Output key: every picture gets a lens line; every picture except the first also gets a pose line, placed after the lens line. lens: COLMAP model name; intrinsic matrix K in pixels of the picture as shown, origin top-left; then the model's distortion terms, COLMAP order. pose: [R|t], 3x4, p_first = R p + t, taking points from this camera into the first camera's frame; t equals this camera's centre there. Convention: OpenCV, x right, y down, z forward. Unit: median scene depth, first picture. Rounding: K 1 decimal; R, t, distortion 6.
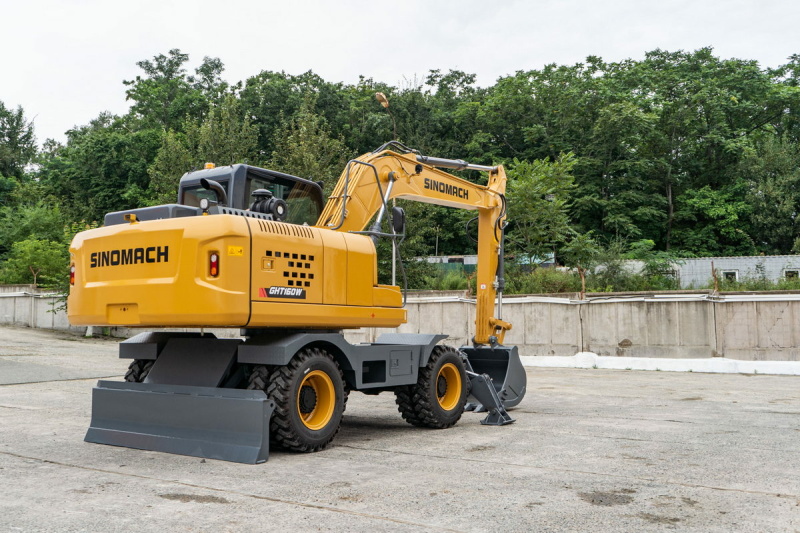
lens RADIAL K [[819.8, 0, 400.0], [0, 819.8, 266.5], [0, 0, 1]] dist [-0.004635, -0.002441]
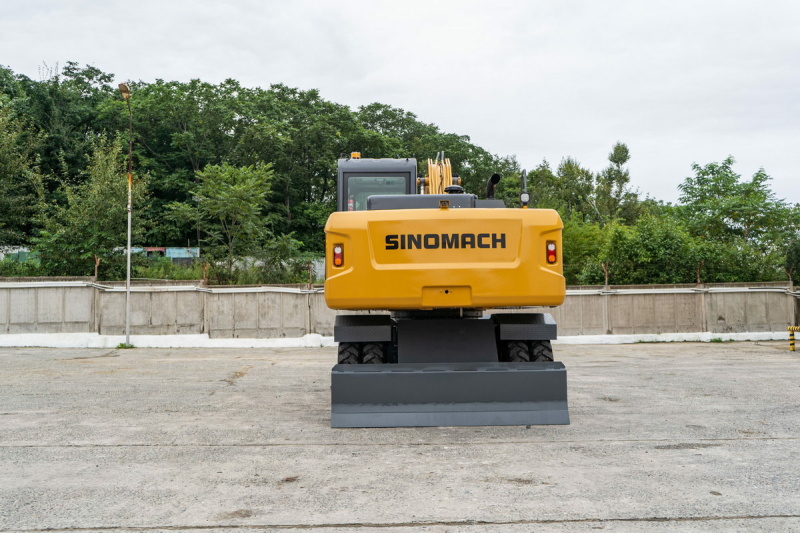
lens RADIAL K [[709.0, 0, 400.0], [0, 709.0, 266.5], [0, 0, 1]] dist [0.005474, -0.000086]
pose [[0.795356, 0.028863, 0.605456, -0.289502], [-0.031562, 0.999483, -0.006185, 0.008715], [-0.605321, -0.014190, 0.795855, 0.099160]]
